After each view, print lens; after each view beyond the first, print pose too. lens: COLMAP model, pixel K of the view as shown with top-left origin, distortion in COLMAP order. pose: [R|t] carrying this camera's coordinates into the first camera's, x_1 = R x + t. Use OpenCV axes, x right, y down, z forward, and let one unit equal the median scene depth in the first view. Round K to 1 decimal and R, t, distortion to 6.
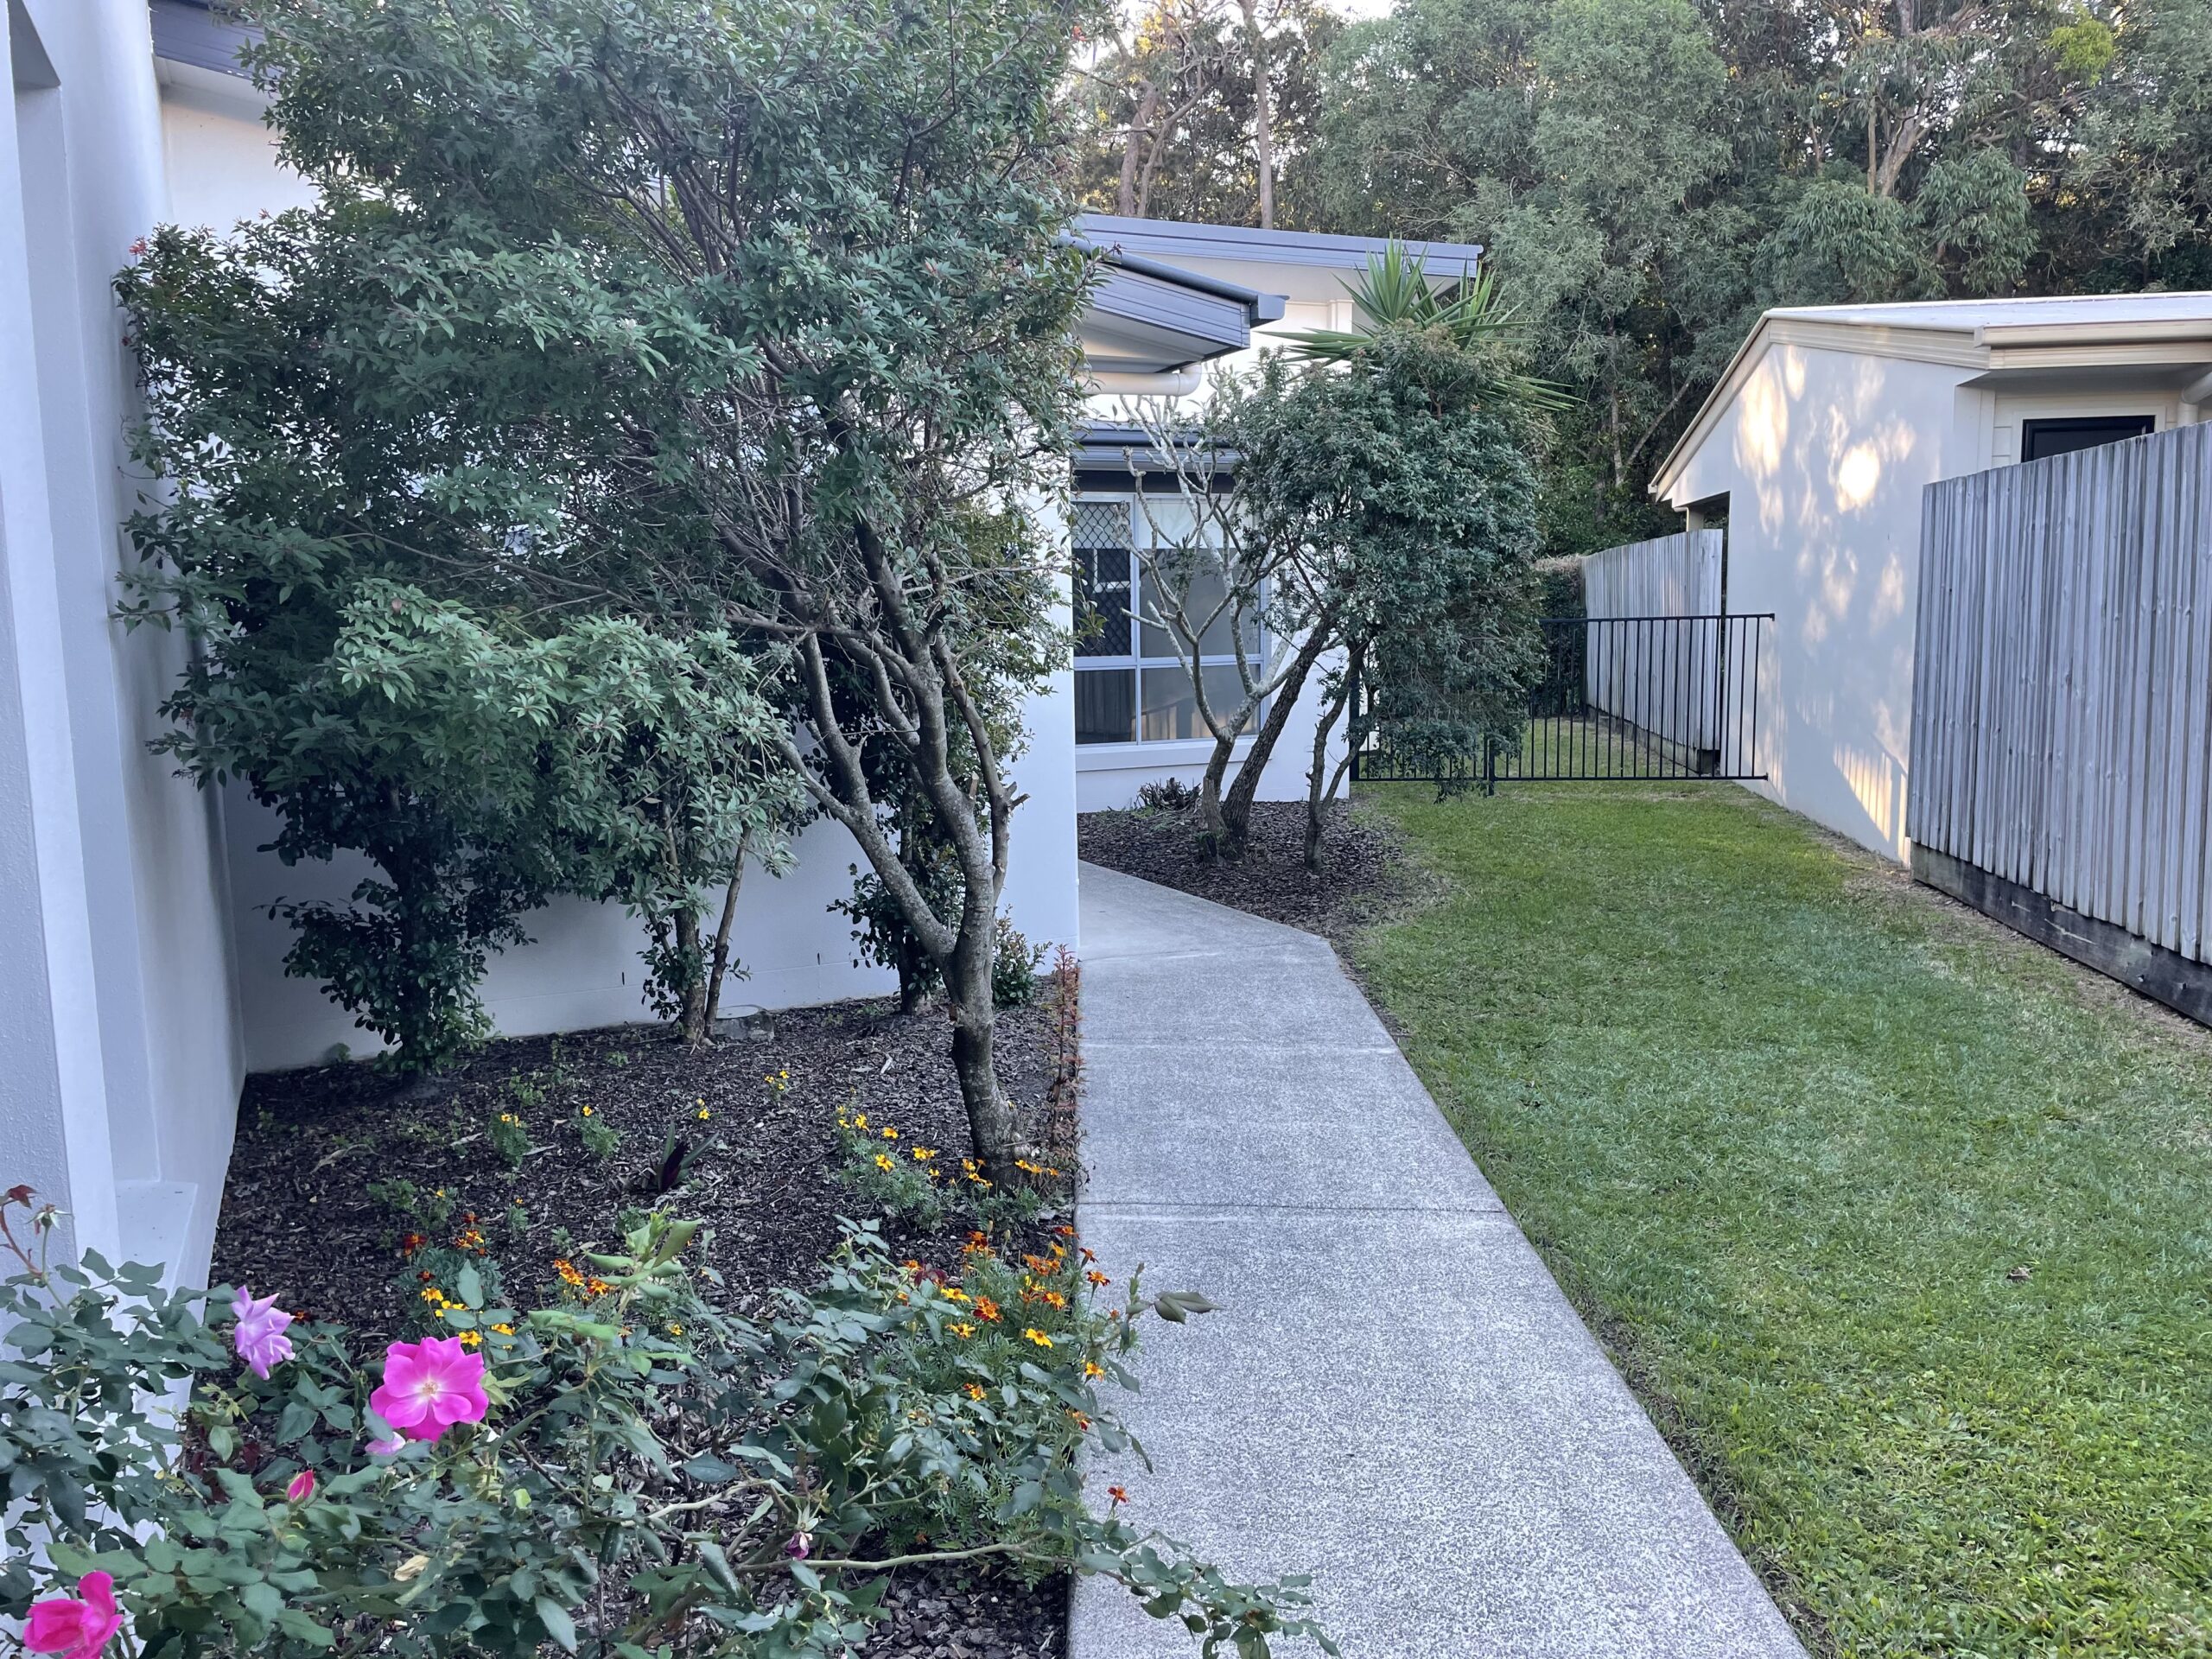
lens RADIAL K [[1670.5, 0, 1106.9], [0, 1670.5, 829.8], [0, 0, 1]] dist [0.012376, 0.003045]
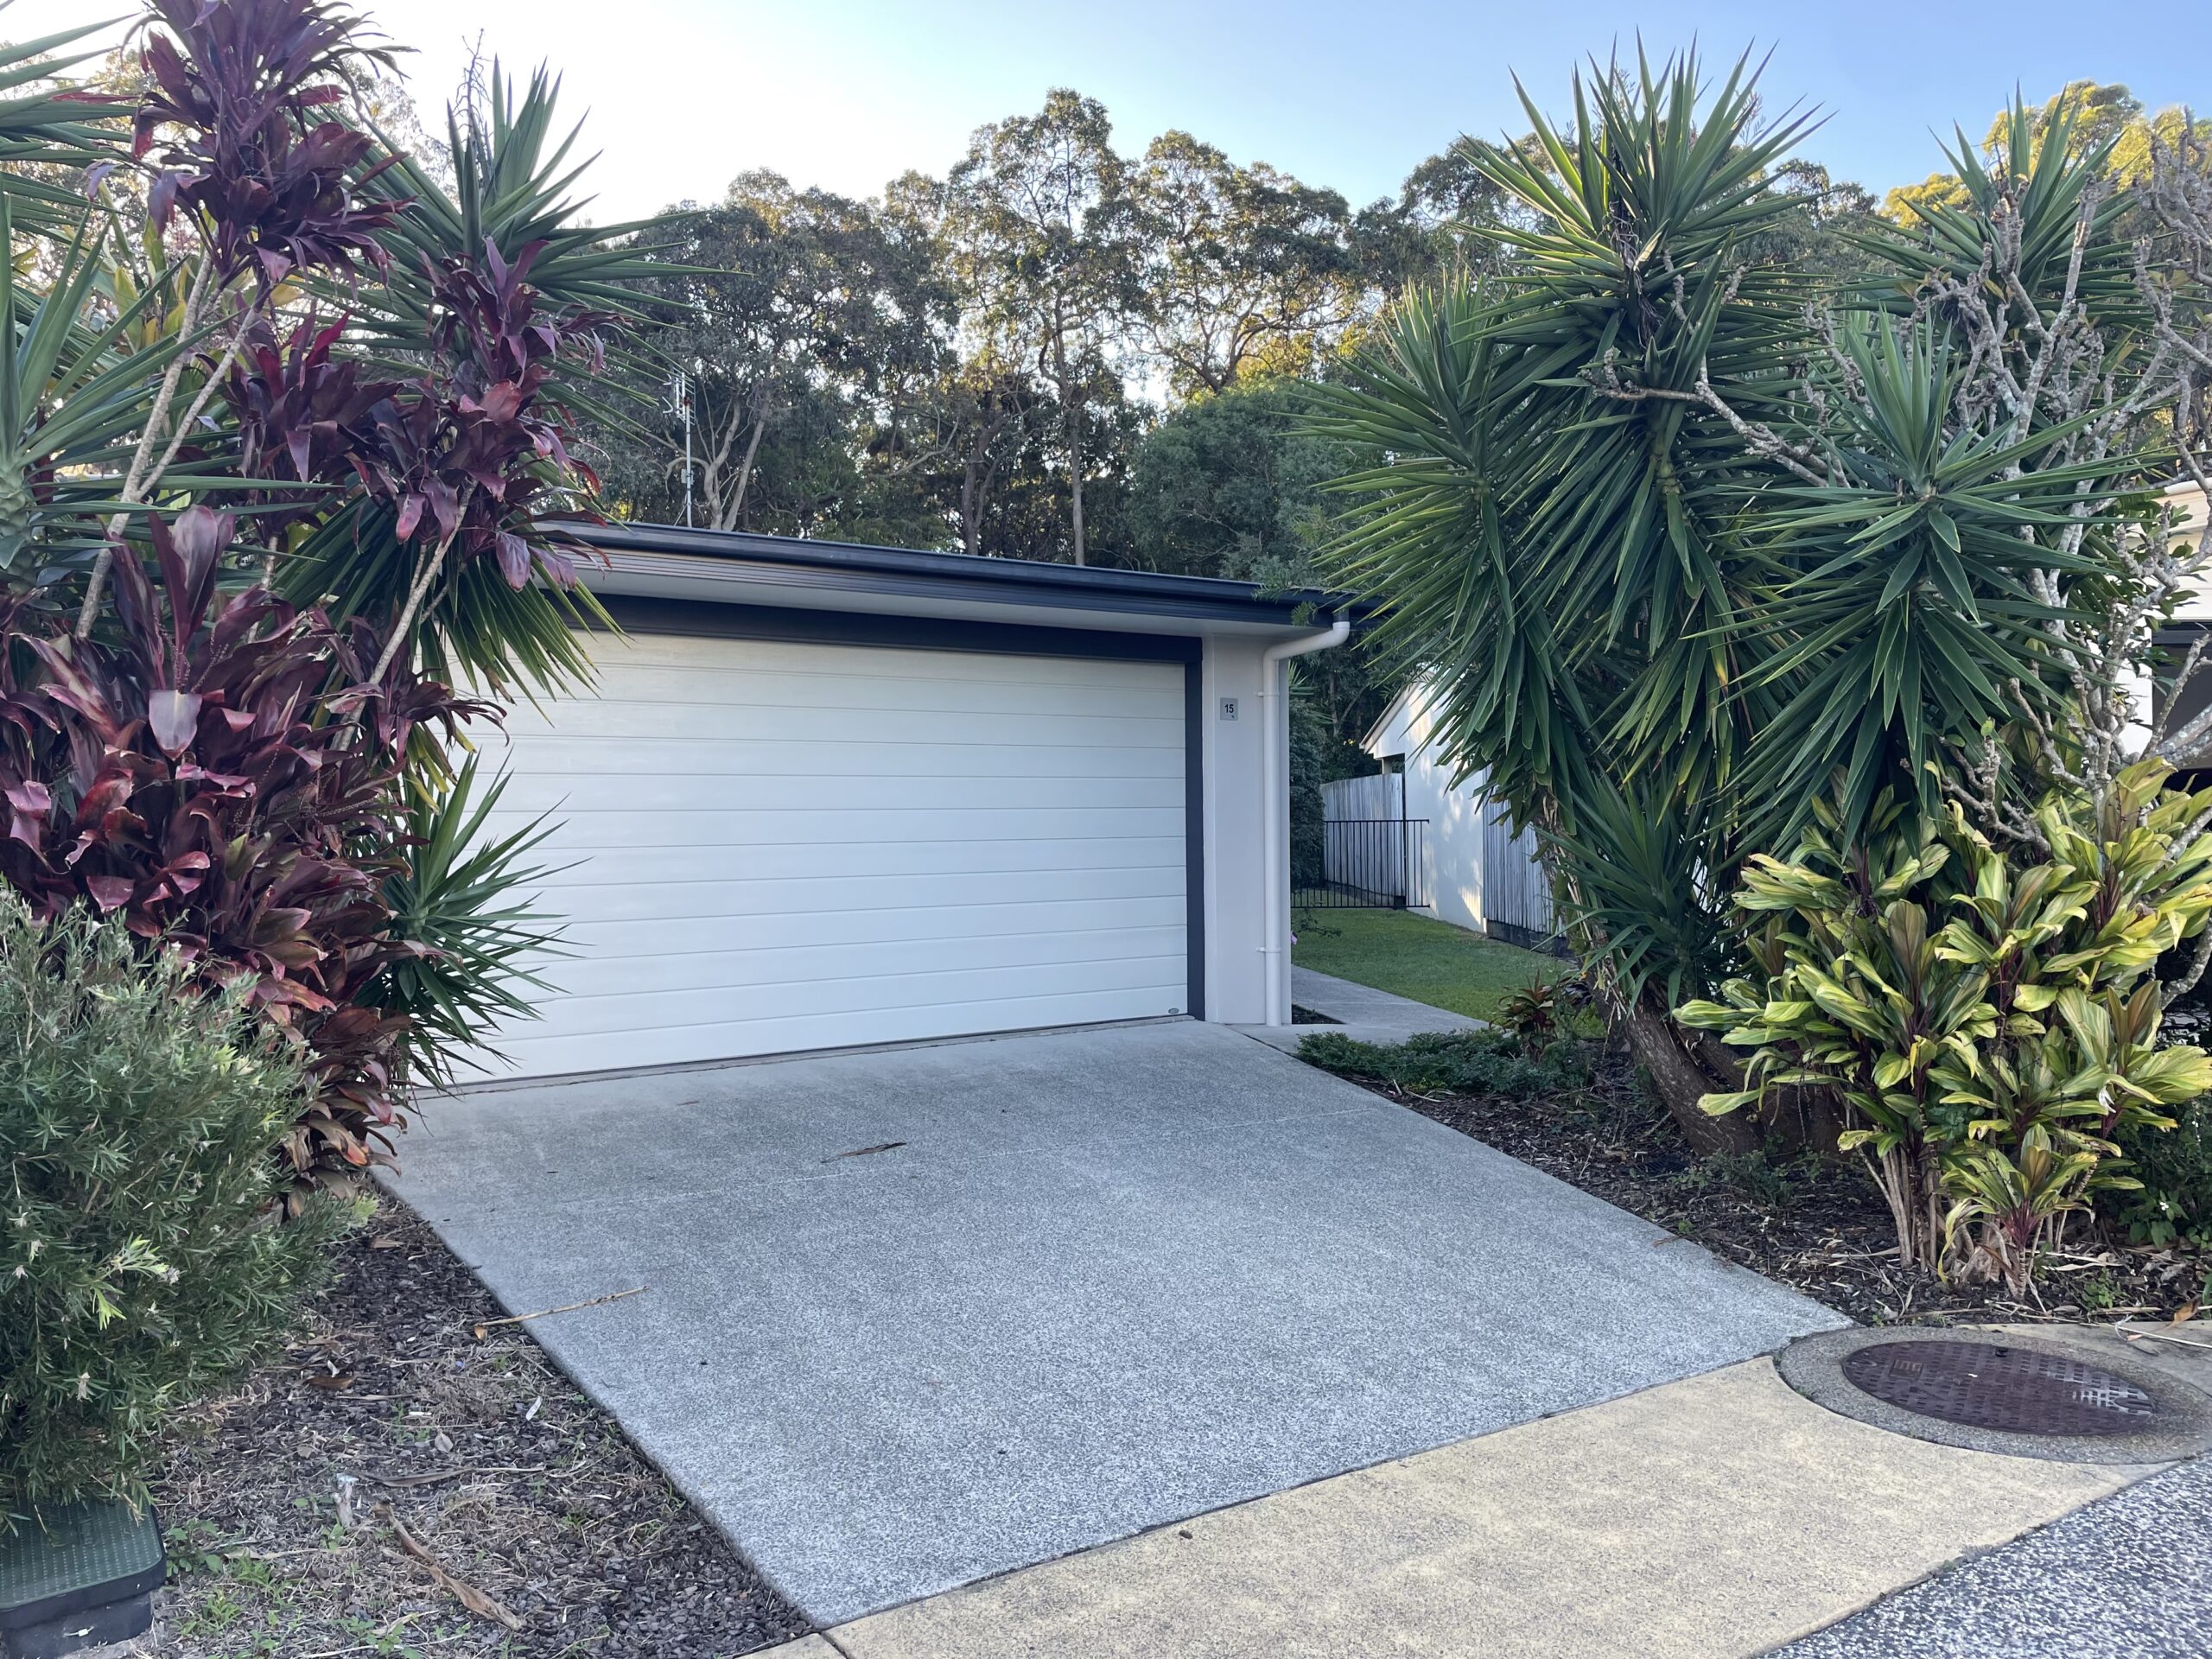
lens RADIAL K [[1670.5, 0, 1105.4], [0, 1670.5, 829.3], [0, 0, 1]] dist [0.012376, 0.003045]
pose [[0.985956, -0.001789, 0.166997, -0.244373], [0.022213, 0.992463, -0.120513, 0.089255], [-0.165523, 0.122530, 0.978565, -0.692759]]
